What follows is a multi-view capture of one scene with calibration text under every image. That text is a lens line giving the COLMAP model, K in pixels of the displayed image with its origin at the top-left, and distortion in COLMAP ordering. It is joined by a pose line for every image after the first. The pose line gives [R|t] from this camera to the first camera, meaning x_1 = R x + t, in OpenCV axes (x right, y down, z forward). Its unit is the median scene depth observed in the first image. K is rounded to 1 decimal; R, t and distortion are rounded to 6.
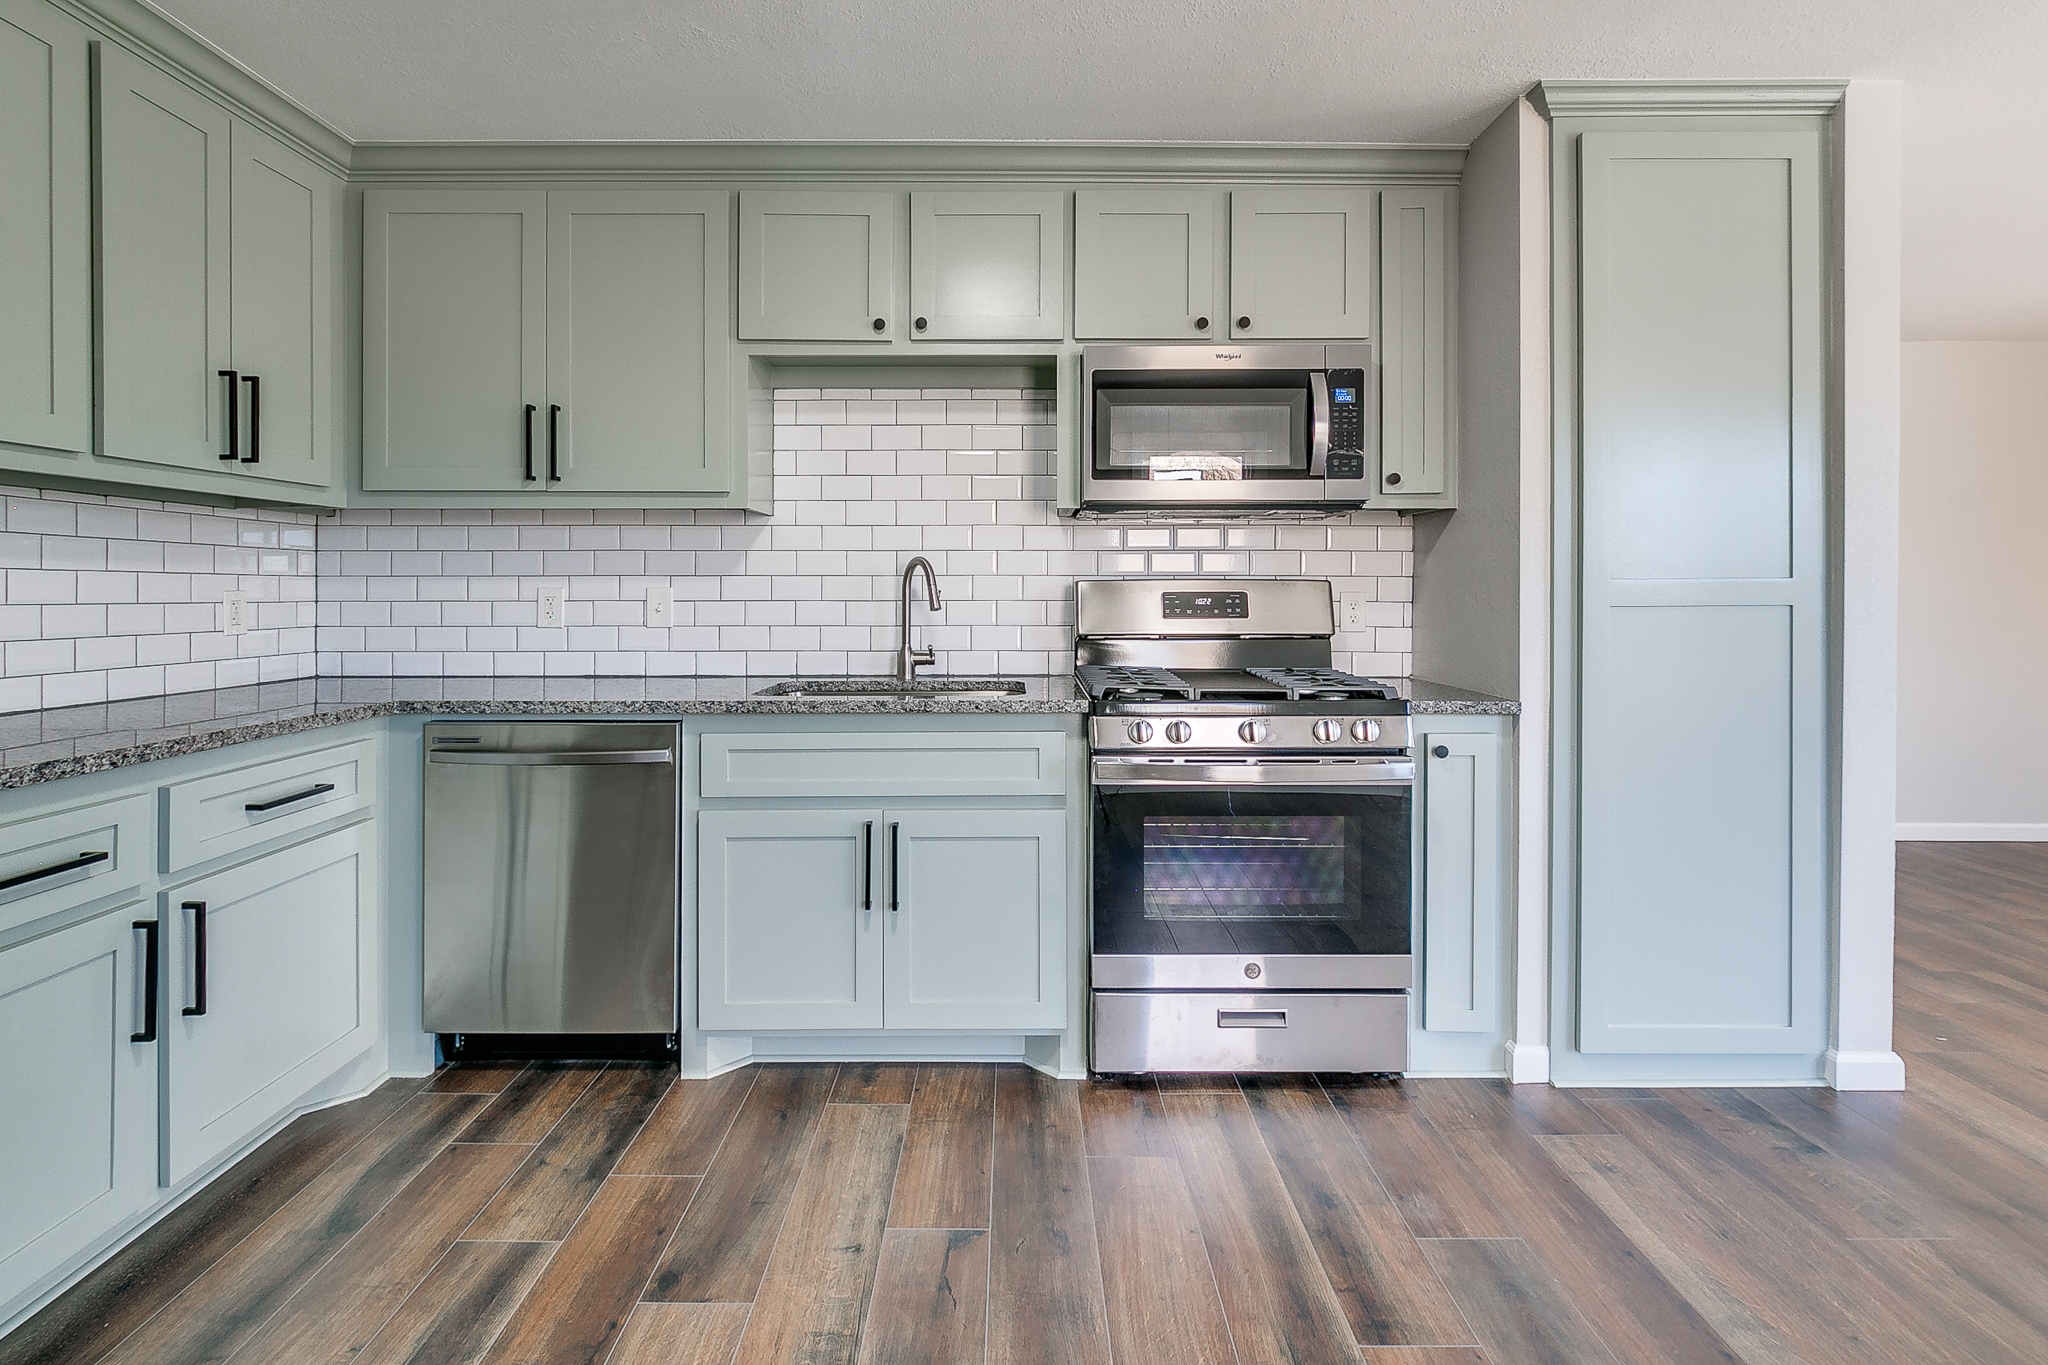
lens RADIAL K [[1026.2, 0, 1027.2], [0, 1026.2, 583.0], [0, 0, 1]] dist [-0.005024, 0.000073]
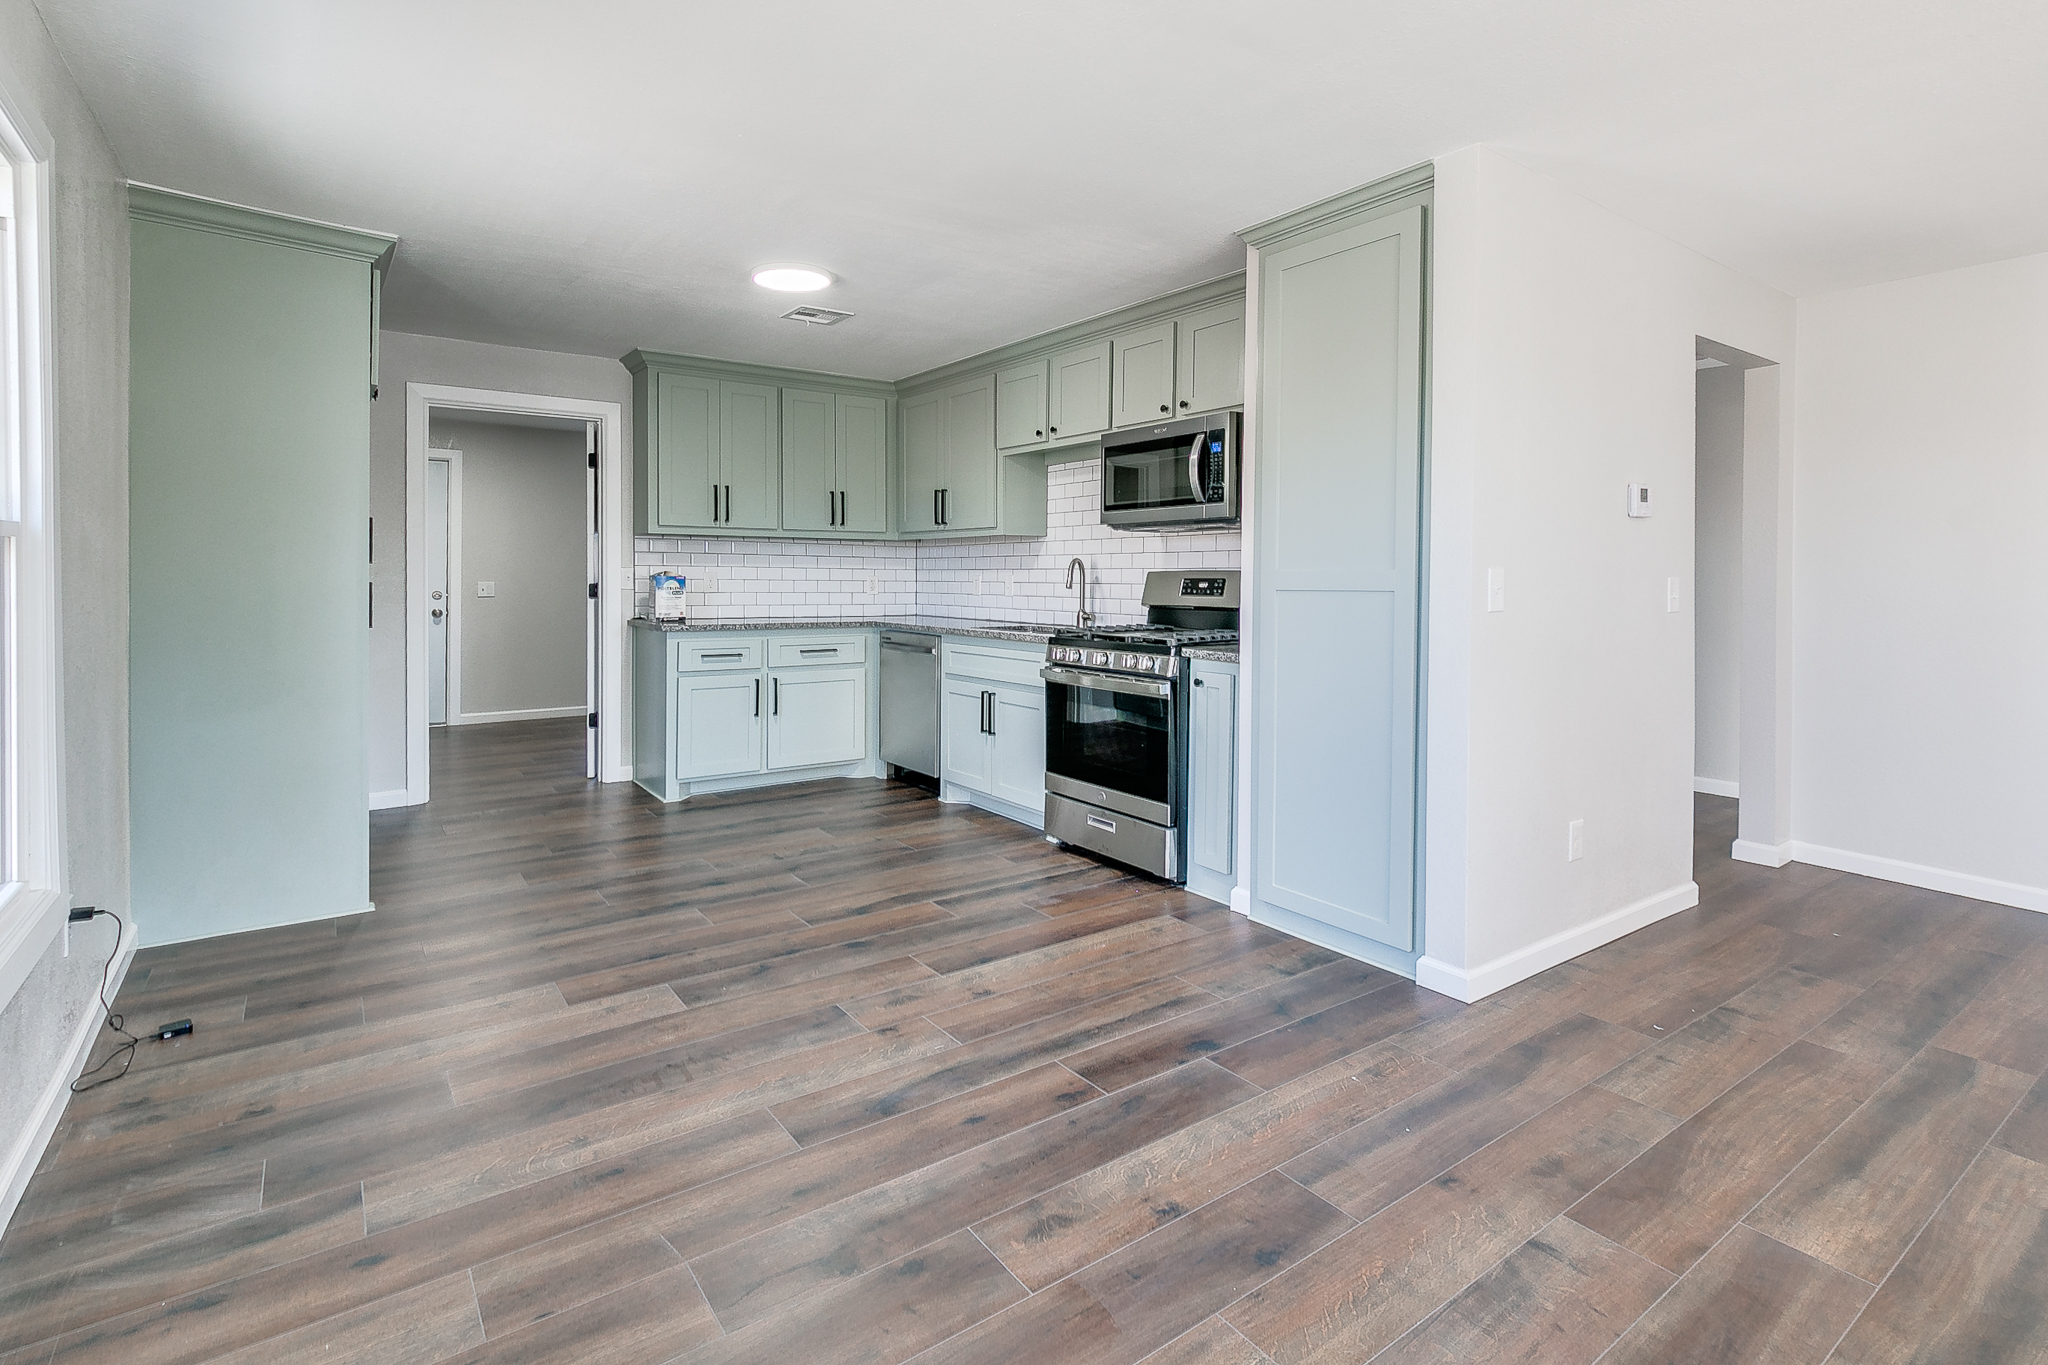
lens RADIAL K [[1000.7, 0, 1020.0], [0, 1000.7, 602.4], [0, 0, 1]] dist [0.002438, 0.000383]
pose [[0.578066, 0.023736, -0.815645, 1.471973], [-0.004191, 0.999650, 0.026121, 0.007059], [0.815979, -0.011682, 0.577963, -0.083472]]
